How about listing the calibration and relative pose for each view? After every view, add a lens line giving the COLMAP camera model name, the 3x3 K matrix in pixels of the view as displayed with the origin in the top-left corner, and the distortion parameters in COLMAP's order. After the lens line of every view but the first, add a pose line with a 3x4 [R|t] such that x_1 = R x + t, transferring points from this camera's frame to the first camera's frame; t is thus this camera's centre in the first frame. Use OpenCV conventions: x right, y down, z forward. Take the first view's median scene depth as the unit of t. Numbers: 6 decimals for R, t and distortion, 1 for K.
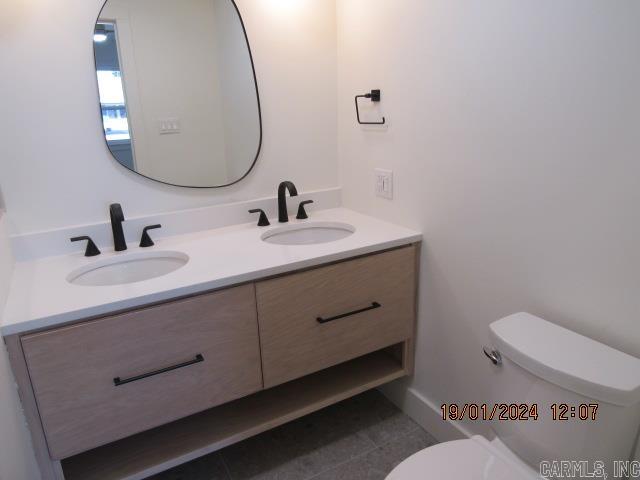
lens RADIAL K [[455.9, 0, 320.0], [0, 455.9, 240.0], [0, 0, 1]] dist [-0.023848, -0.000087]
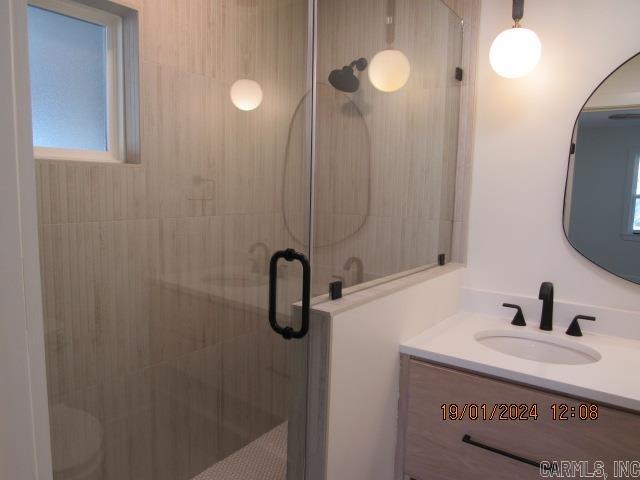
lens RADIAL K [[455.9, 0, 320.0], [0, 455.9, 240.0], [0, 0, 1]] dist [-0.023848, -0.000087]
pose [[0.380652, 0.148677, -0.912688, 0.260115], [-0.298093, 0.954030, 0.031087, -0.050541], [0.875354, 0.260233, 0.407473, 0.116971]]
